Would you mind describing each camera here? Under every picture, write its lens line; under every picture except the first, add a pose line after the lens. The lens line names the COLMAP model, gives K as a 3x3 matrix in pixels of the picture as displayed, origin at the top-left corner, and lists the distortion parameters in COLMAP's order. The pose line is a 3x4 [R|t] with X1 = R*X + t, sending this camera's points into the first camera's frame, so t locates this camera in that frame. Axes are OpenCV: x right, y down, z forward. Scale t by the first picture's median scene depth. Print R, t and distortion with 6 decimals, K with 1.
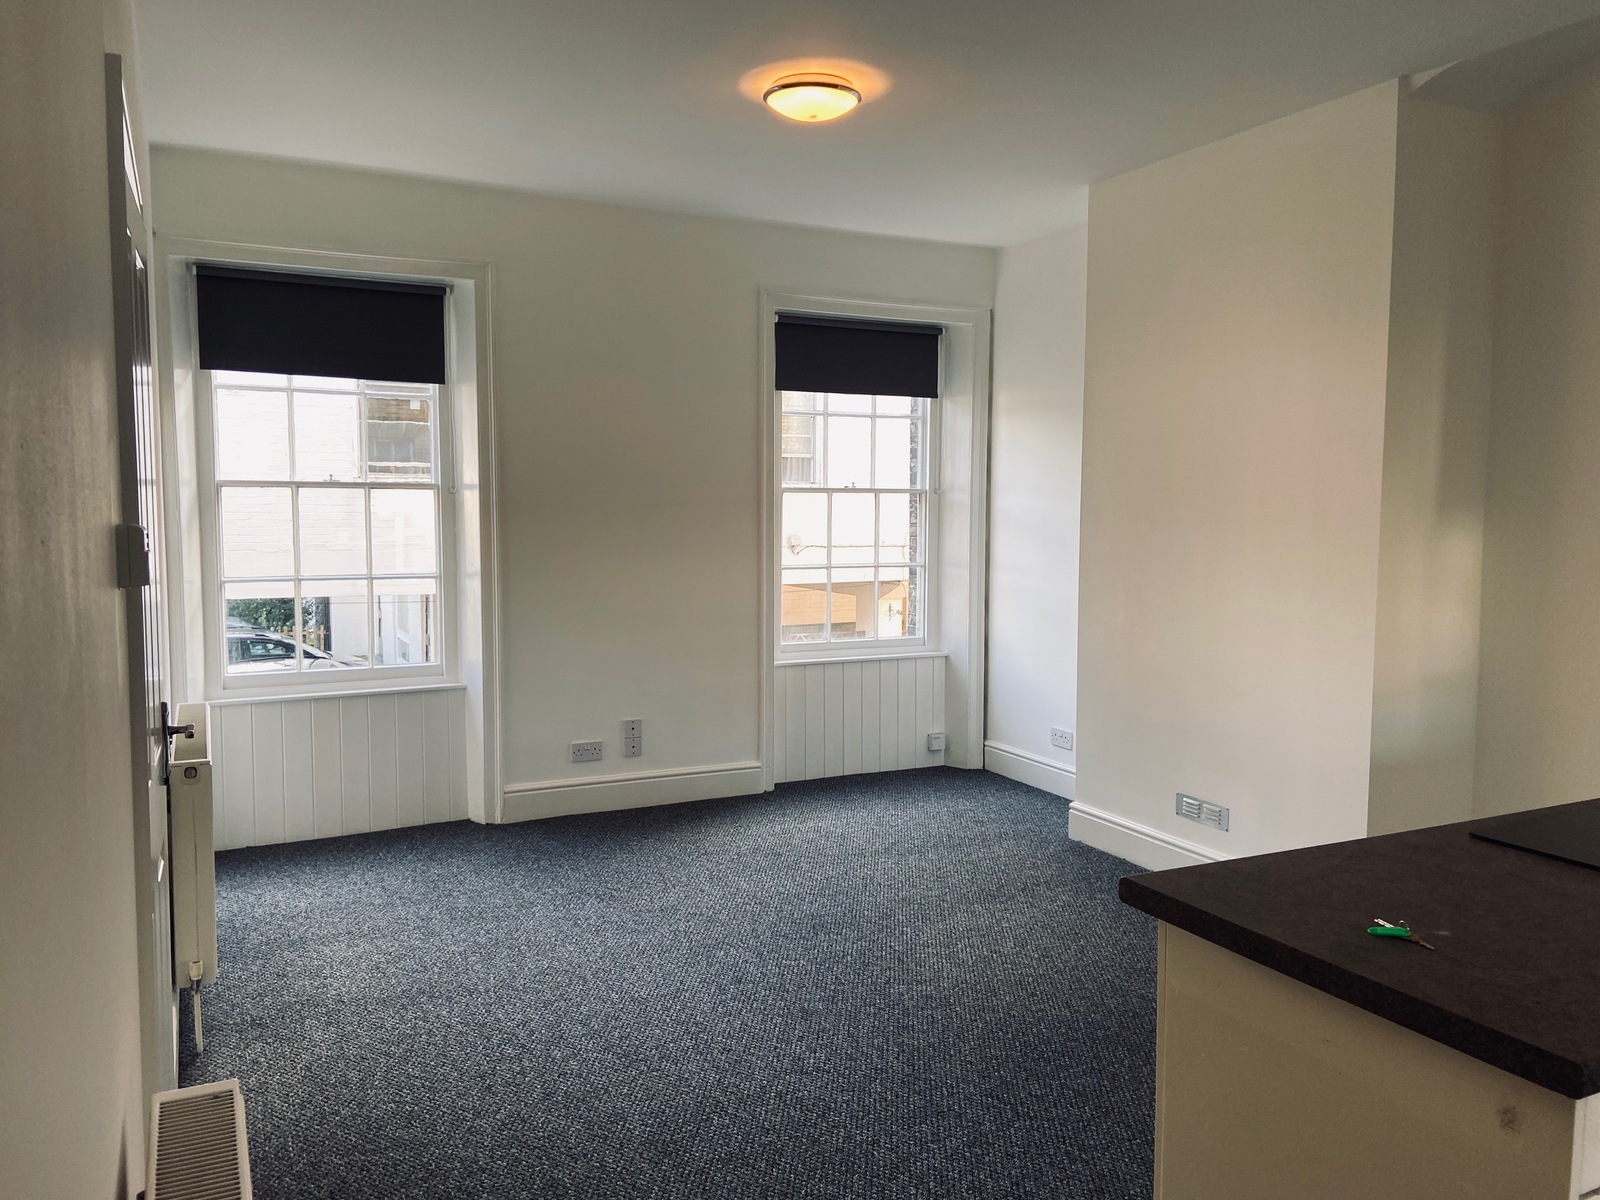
lens RADIAL K [[1220.4, 0, 800.0], [0, 1220.4, 600.0], [0, 0, 1]] dist [0.002634, -0.002950]
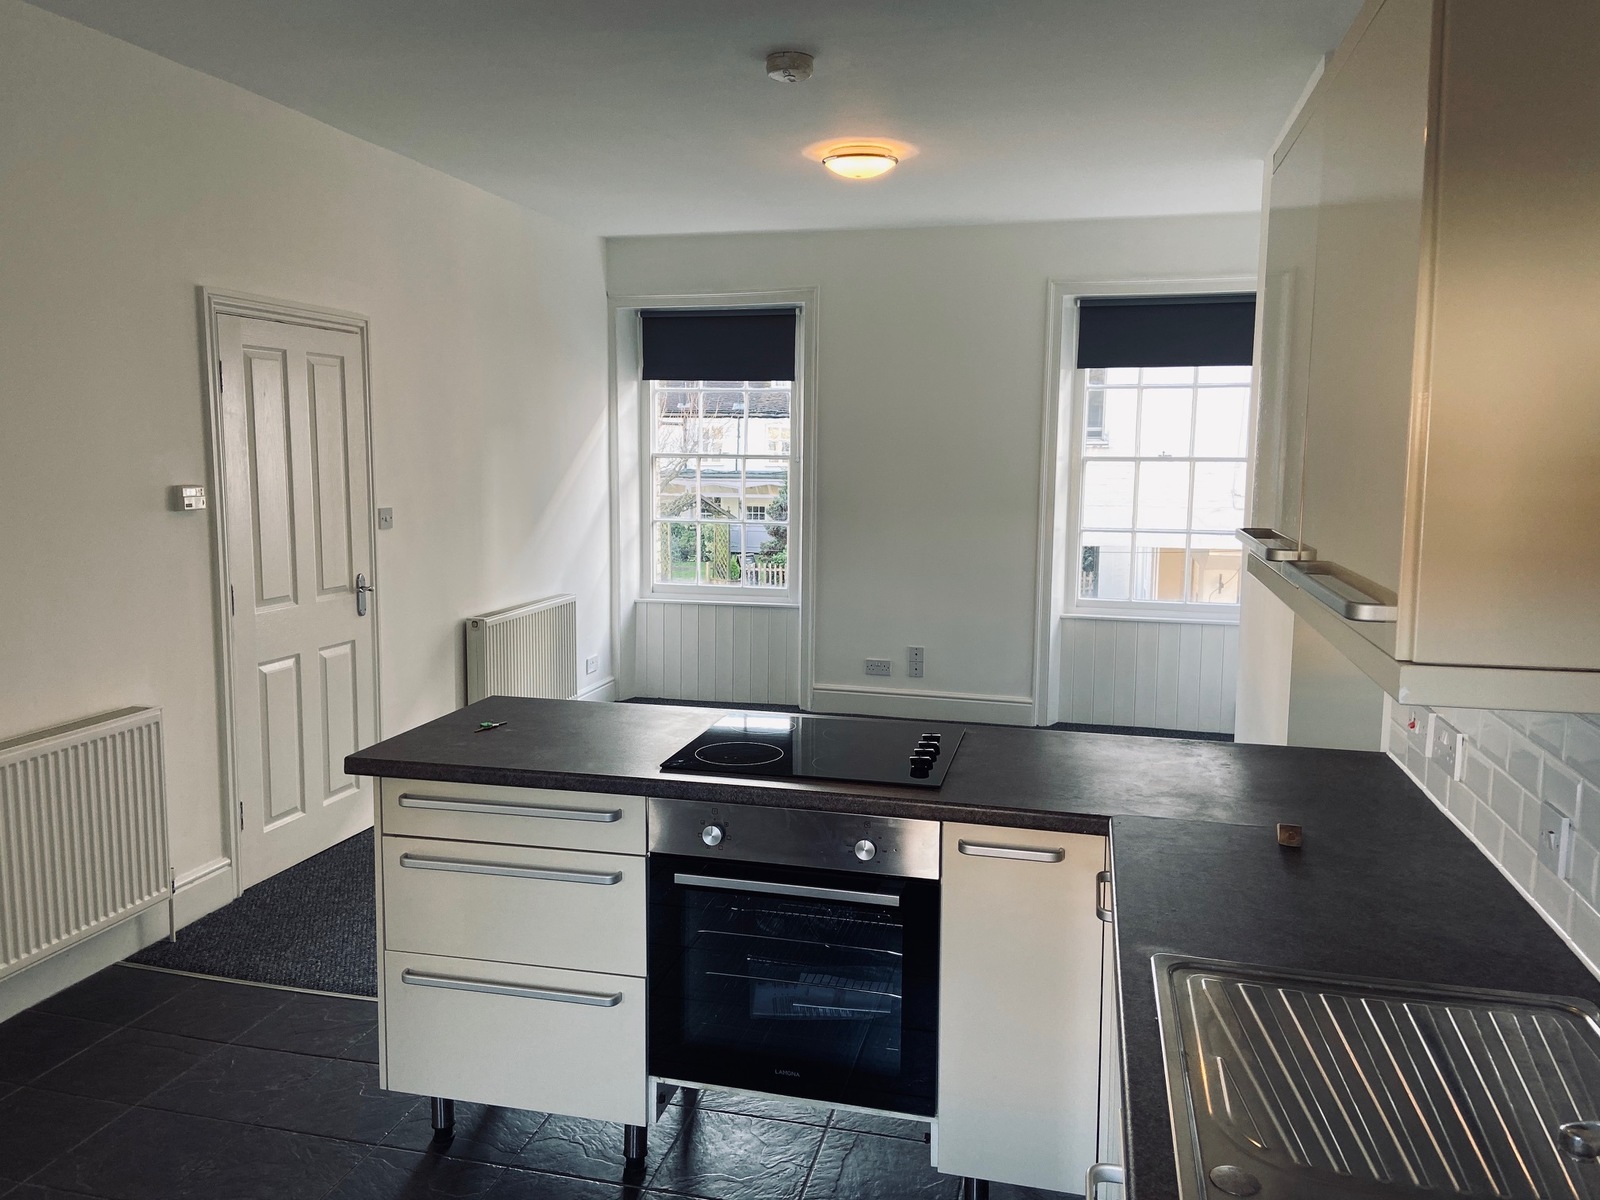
lens RADIAL K [[1220.4, 0, 800.0], [0, 1220.4, 600.0], [0, 0, 1]] dist [0.002634, -0.002950]
pose [[0.720524, 0.082666, -0.688485, 0.586787], [-0.057545, 0.996572, 0.059436, -0.014844], [0.691038, -0.003206, 0.722812, 0.029614]]
